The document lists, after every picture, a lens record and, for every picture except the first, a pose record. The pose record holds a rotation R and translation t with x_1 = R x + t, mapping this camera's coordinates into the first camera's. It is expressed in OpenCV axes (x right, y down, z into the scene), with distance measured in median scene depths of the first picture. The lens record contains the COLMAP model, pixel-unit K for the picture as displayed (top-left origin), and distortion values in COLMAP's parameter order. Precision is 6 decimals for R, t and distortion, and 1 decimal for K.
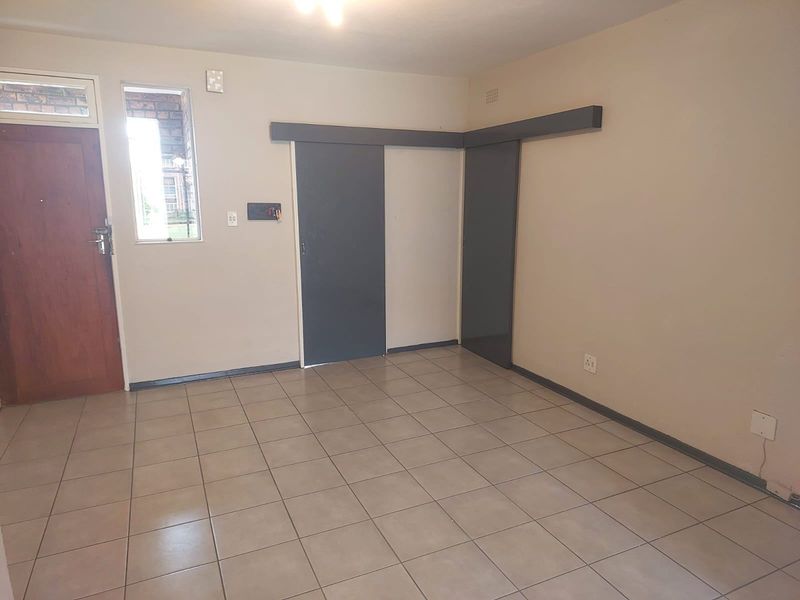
lens RADIAL K [[537.7, 0, 403.2], [0, 537.7, 299.6], [0, 0, 1]] dist [0.002803, -0.002005]
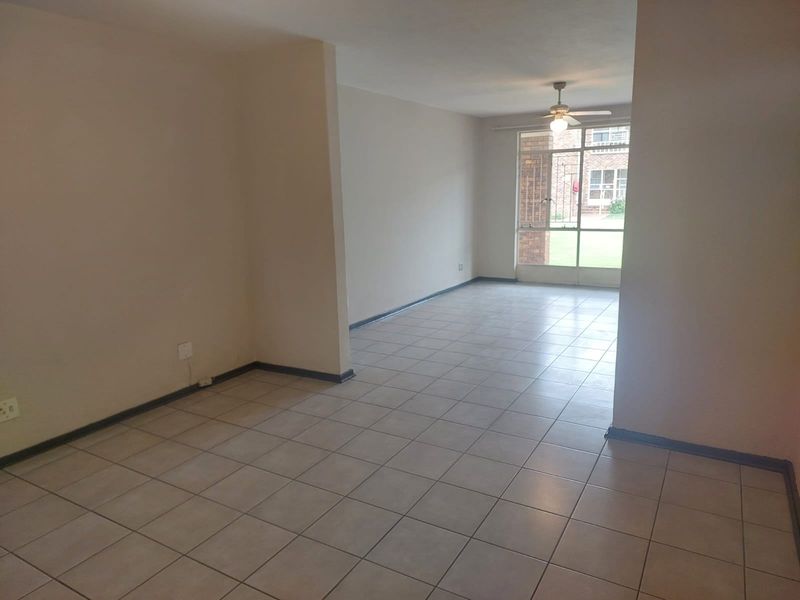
lens RADIAL K [[542.2, 0, 404.3], [0, 542.2, 293.8], [0, 0, 1]] dist [0.001375, 0.001925]
pose [[-0.566936, -0.145002, 0.810899, -0.606271], [0.176784, 0.940034, 0.291691, -0.172335], [-0.804569, 0.308724, -0.507305, 0.851910]]
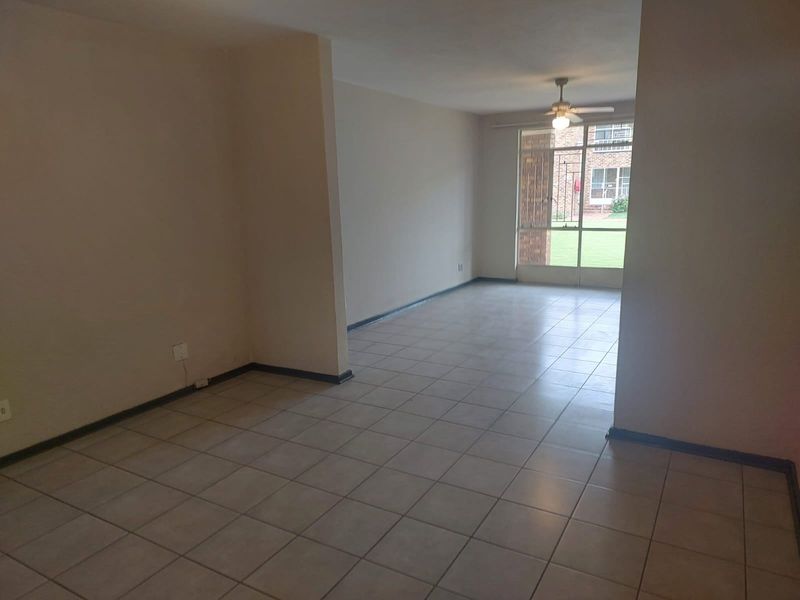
lens RADIAL K [[540.6, 0, 400.0], [0, 540.6, 300.0], [0, 0, 1]] dist [0.006088, 0.001772]
pose [[-0.558410, -0.156172, 0.814732, -0.595050], [0.178768, 0.936390, 0.302019, -0.168614], [-0.810074, 0.314298, -0.494971, 0.836586]]
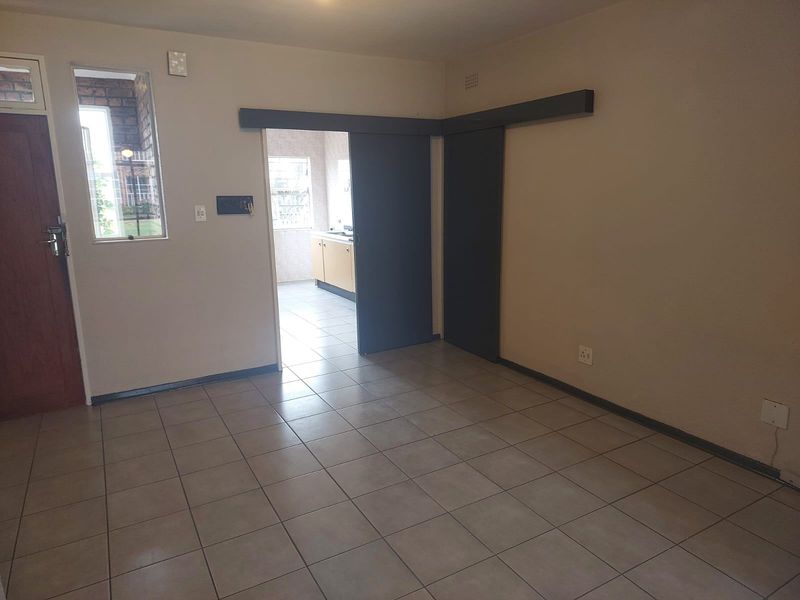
lens RADIAL K [[542.2, 0, 404.3], [0, 542.2, 293.8], [0, 0, 1]] dist [0.001375, 0.001925]
pose [[0.996260, -0.030955, 0.080667, -0.053182], [0.030605, 0.999516, 0.005566, -0.007805], [-0.080800, -0.003077, 0.996726, 0.047444]]
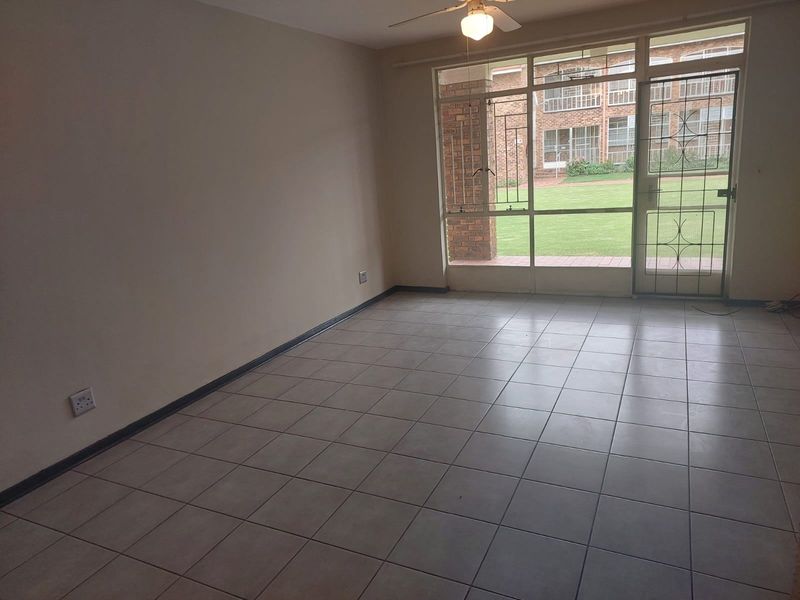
lens RADIAL K [[542.2, 0, 404.3], [0, 542.2, 293.8], [0, 0, 1]] dist [0.001375, 0.001925]
pose [[-0.628315, -0.144186, 0.764481, -0.280705], [0.218917, 0.910196, 0.351593, -0.084316], [-0.746523, 0.388269, -0.540325, 0.425877]]
